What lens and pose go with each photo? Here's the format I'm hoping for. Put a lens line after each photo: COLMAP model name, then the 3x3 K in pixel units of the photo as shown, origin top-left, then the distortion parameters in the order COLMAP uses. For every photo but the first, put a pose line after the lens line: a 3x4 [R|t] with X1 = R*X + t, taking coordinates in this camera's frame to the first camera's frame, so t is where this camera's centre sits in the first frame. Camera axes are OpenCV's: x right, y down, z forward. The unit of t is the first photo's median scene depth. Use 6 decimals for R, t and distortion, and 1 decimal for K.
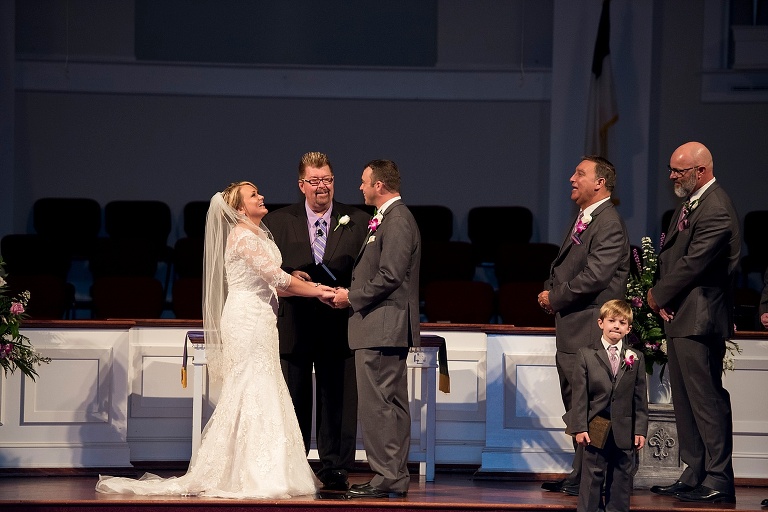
lens RADIAL K [[3420.6, 0, 365.0], [0, 3420.6, 299.2], [0, 0, 1]] dist [0.700617, 0.000000]
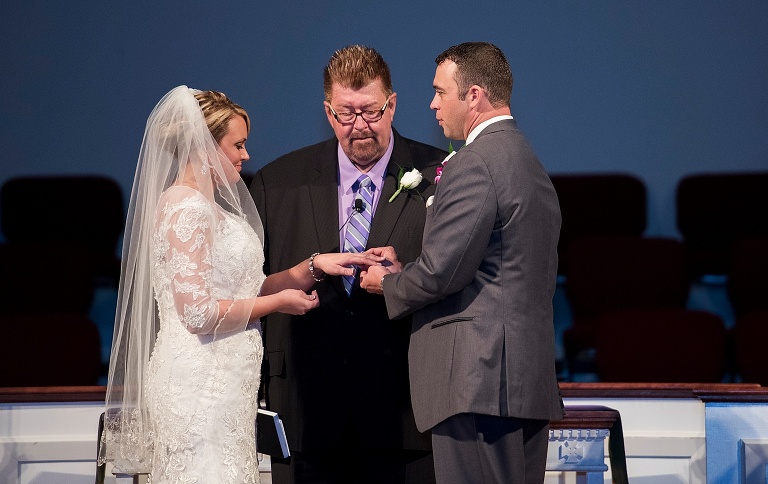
lens RADIAL K [[4753.8, 0, 377.5], [0, 4753.8, 240.9], [0, 0, 1]] dist [3.974674, 0.000000]
pose [[0.999135, -0.020367, -0.036245, 0.014238], [0.019348, 0.999414, -0.028236, 0.005440], [0.036799, 0.027510, 0.998944, 0.303697]]
